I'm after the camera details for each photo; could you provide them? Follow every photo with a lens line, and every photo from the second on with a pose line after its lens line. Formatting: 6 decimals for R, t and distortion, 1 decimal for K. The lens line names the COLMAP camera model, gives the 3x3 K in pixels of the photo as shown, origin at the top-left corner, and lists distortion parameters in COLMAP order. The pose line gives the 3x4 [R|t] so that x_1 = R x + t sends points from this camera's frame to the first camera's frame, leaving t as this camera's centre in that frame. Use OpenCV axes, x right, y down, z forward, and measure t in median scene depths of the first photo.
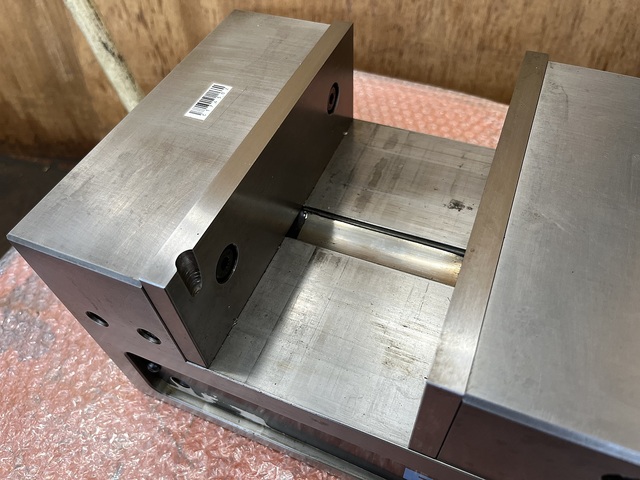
lens RADIAL K [[498.4, 0, 320.0], [0, 498.4, 240.0], [0, 0, 1]] dist [-0.005305, -0.002554]
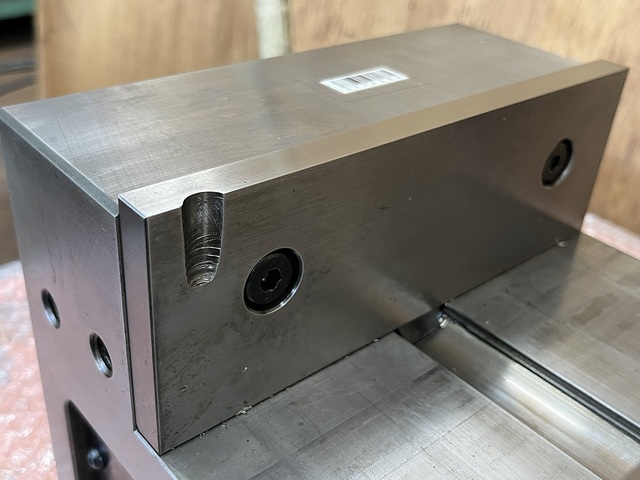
lens RADIAL K [[727.4, 0, 320.0], [0, 727.4, 240.0], [0, 0, 1]] dist [-0.009747, -0.004835]
pose [[0.889428, 0.326151, -0.320224, 0.086493], [-0.417996, 0.863847, -0.281156, 0.173150], [0.184925, 0.383920, 0.904659, 0.199671]]
